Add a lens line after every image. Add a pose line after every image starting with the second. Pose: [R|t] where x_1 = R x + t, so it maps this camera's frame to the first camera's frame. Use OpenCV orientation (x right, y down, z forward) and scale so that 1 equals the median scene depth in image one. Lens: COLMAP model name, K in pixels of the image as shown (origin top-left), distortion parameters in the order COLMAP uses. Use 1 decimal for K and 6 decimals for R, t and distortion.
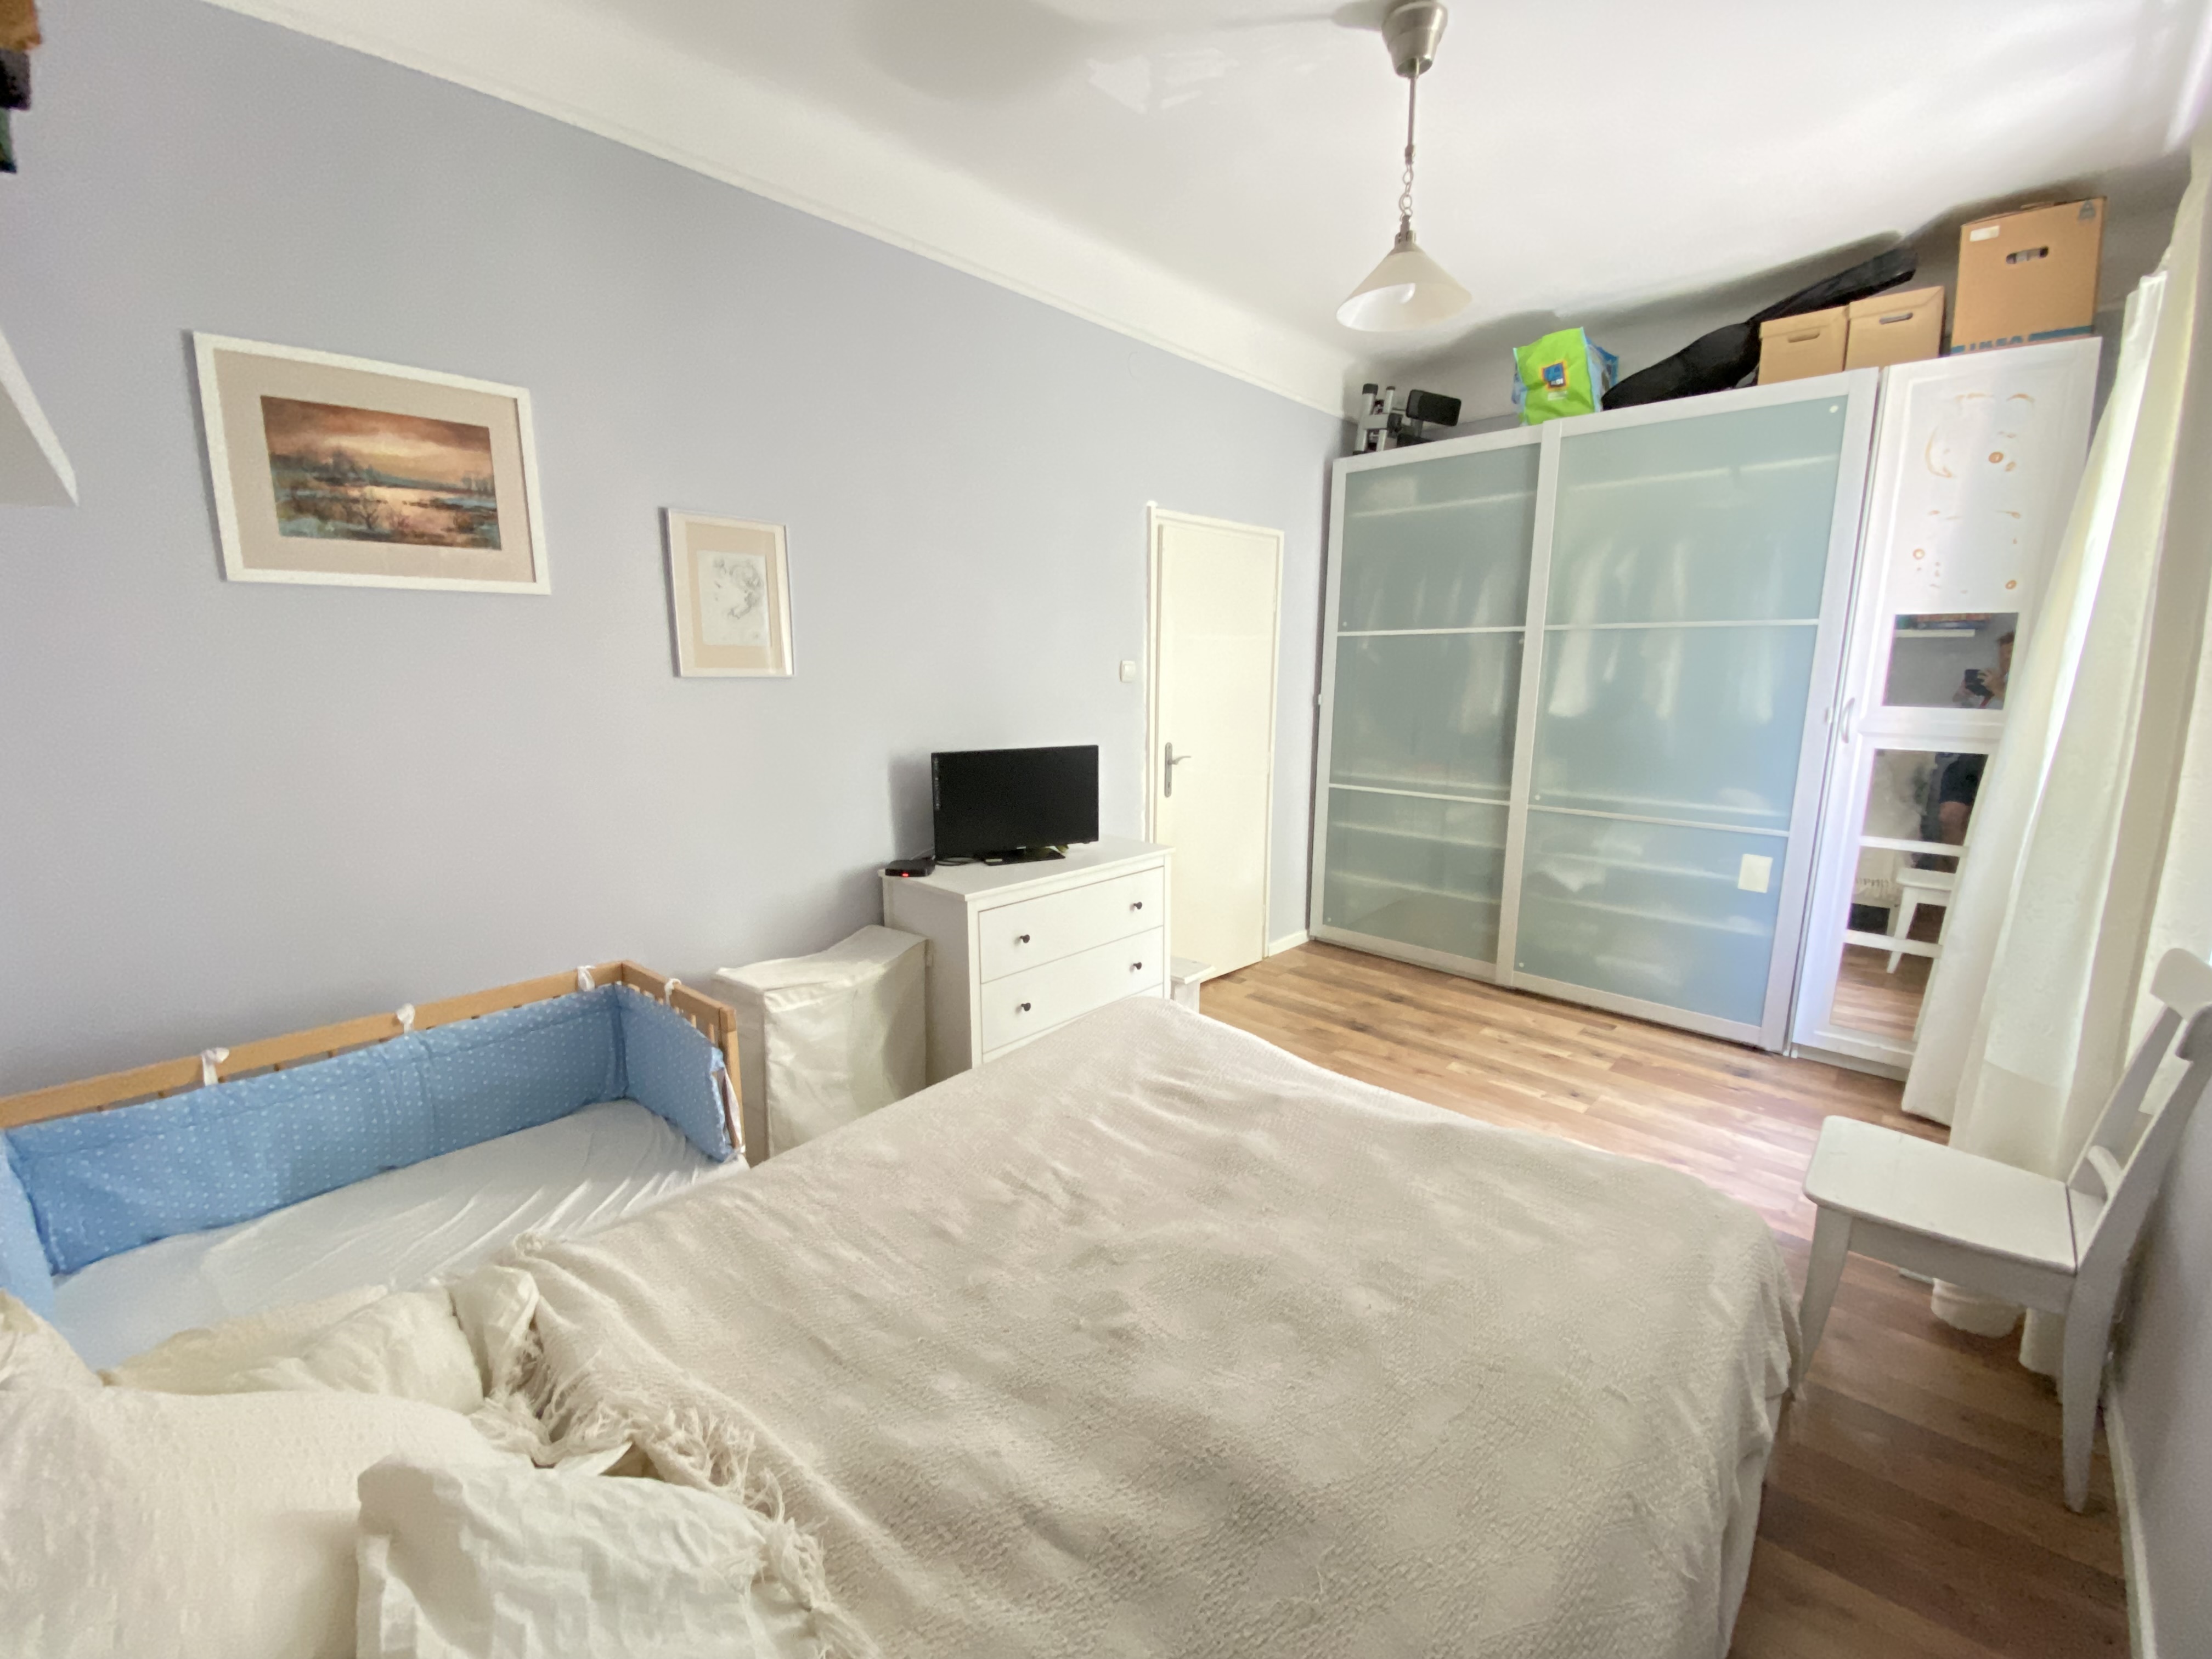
lens RADIAL K [[886.7, 0, 1101.4], [0, 886.7, 821.0], [0, 0, 1]] dist [0.025457, -0.025780]
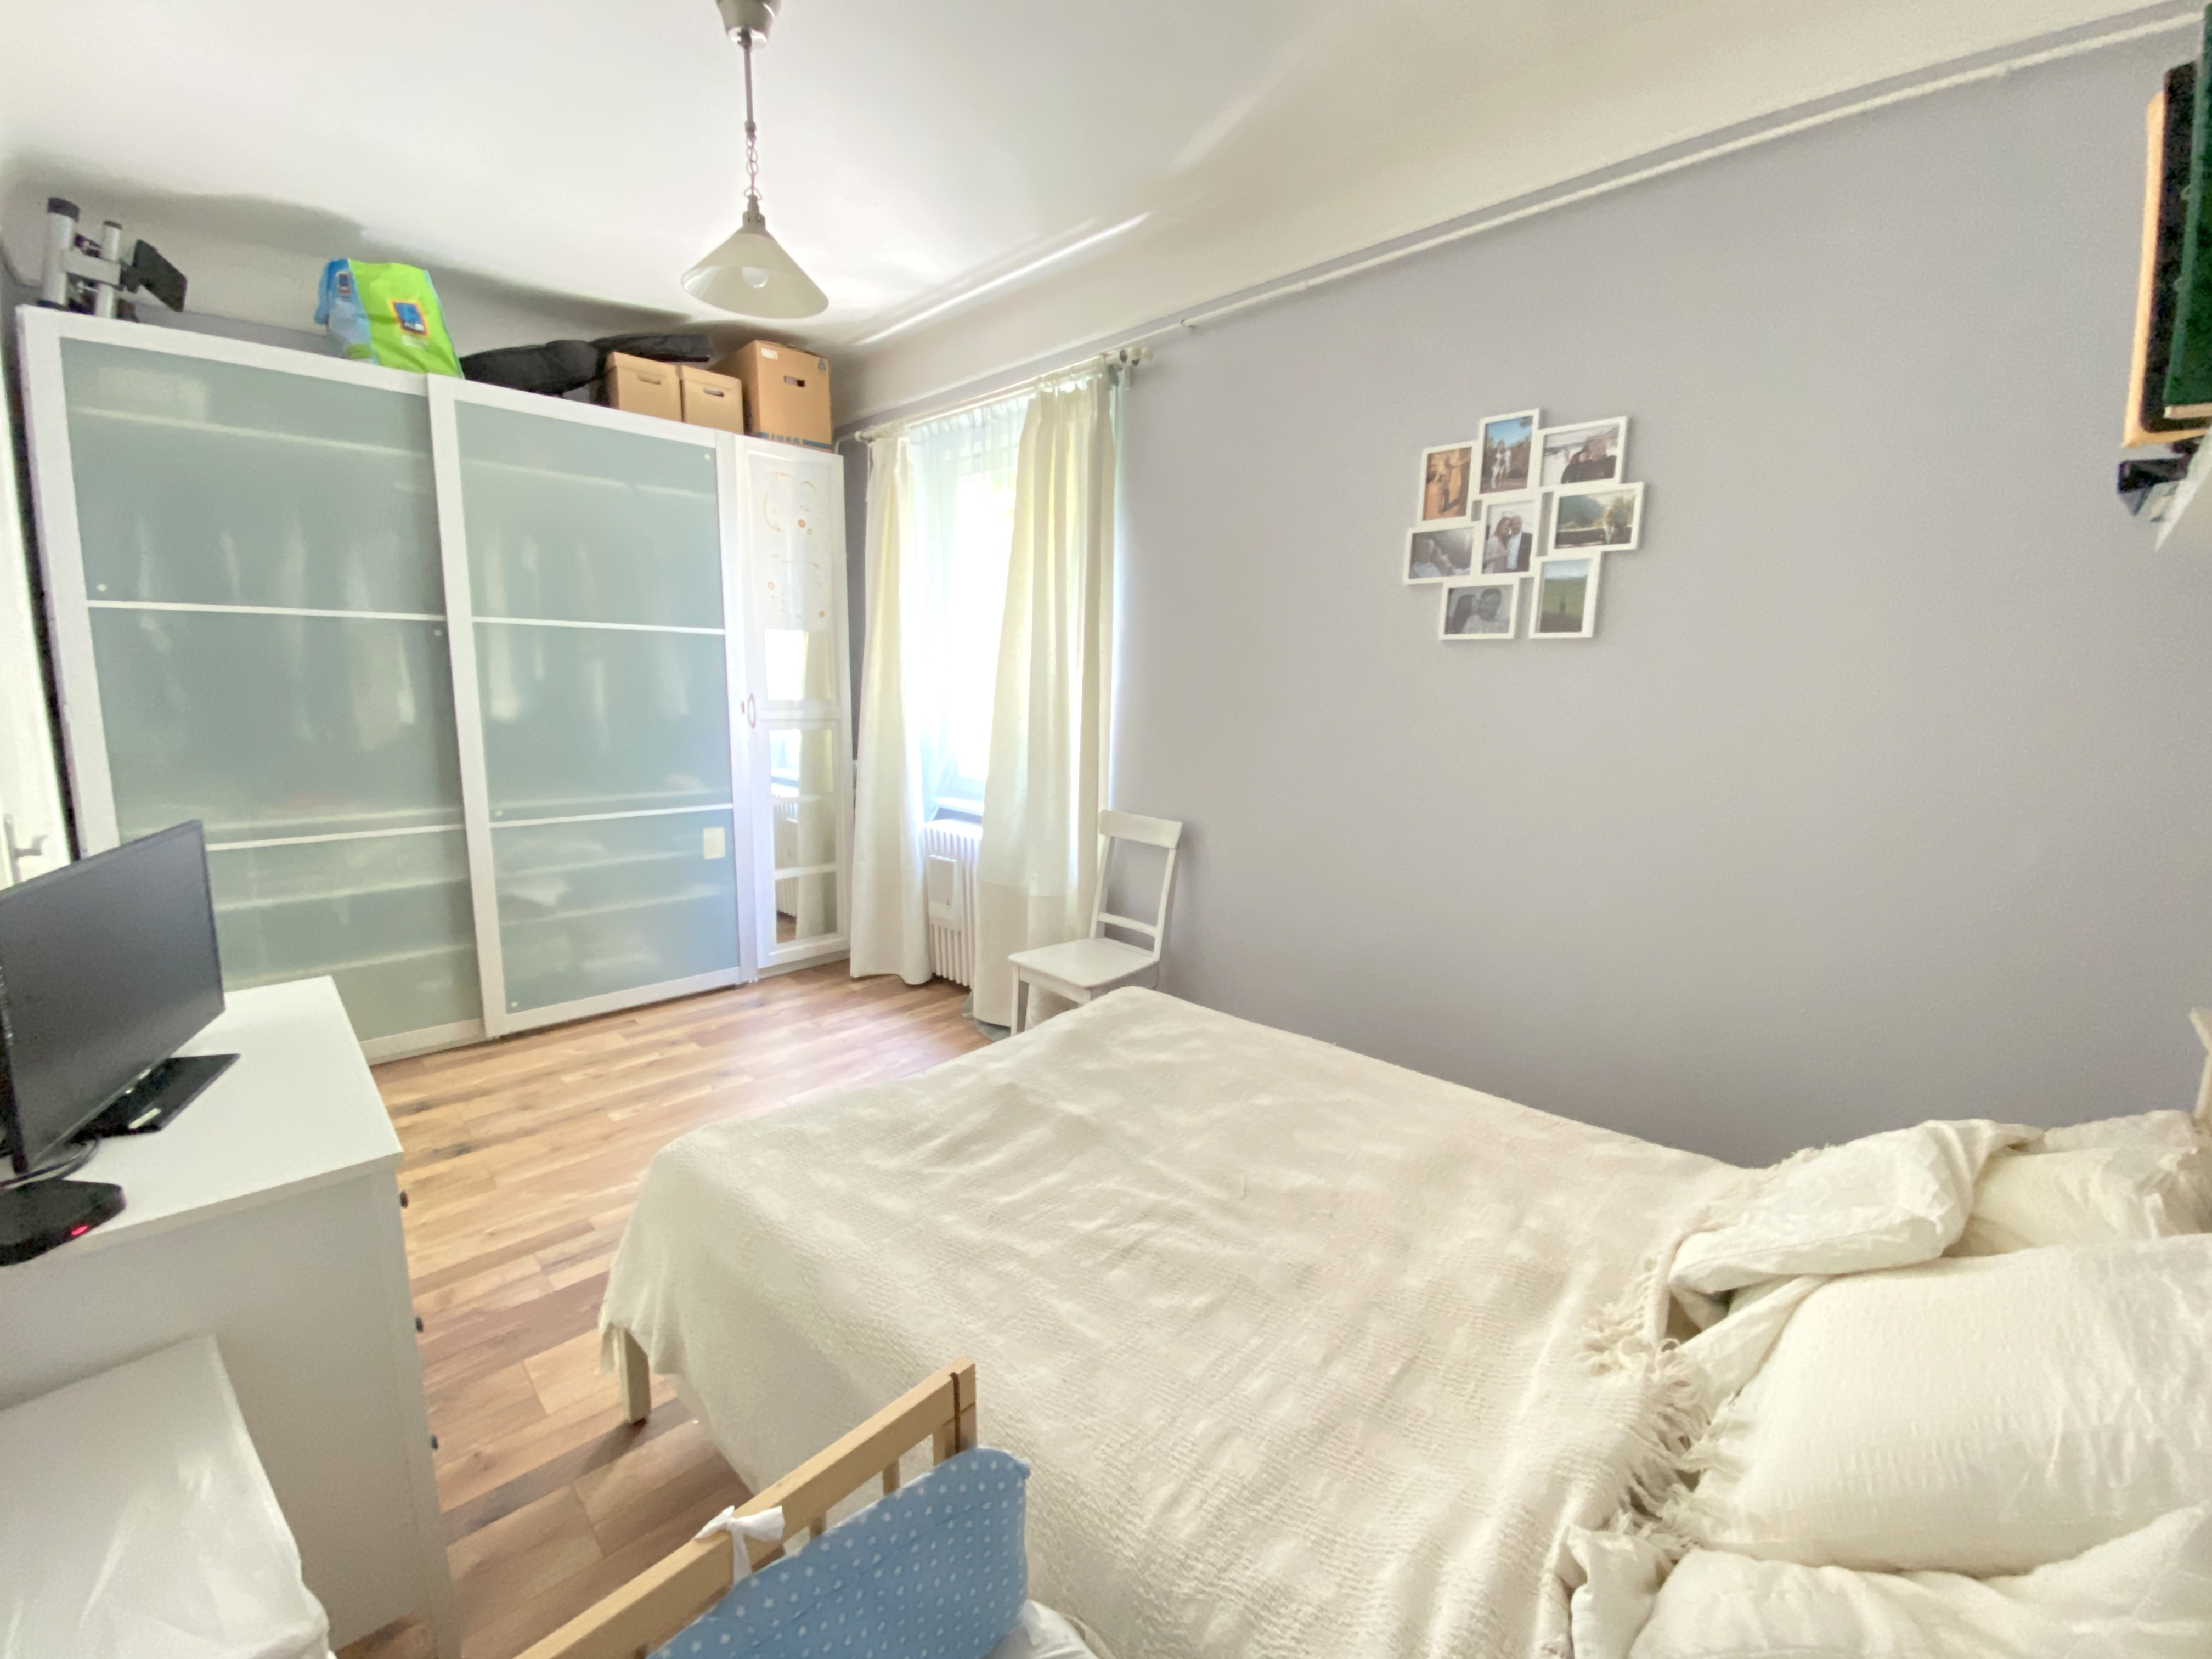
lens RADIAL K [[907.0, 0, 1106.8], [0, 907.0, 823.5], [0, 0, 1]] dist [0.011951, -0.018004]
pose [[0.026108, -0.164097, 0.986099, -0.426948], [0.151502, 0.975690, 0.158354, -0.076971], [-0.988112, 0.145261, 0.050334, 0.414748]]
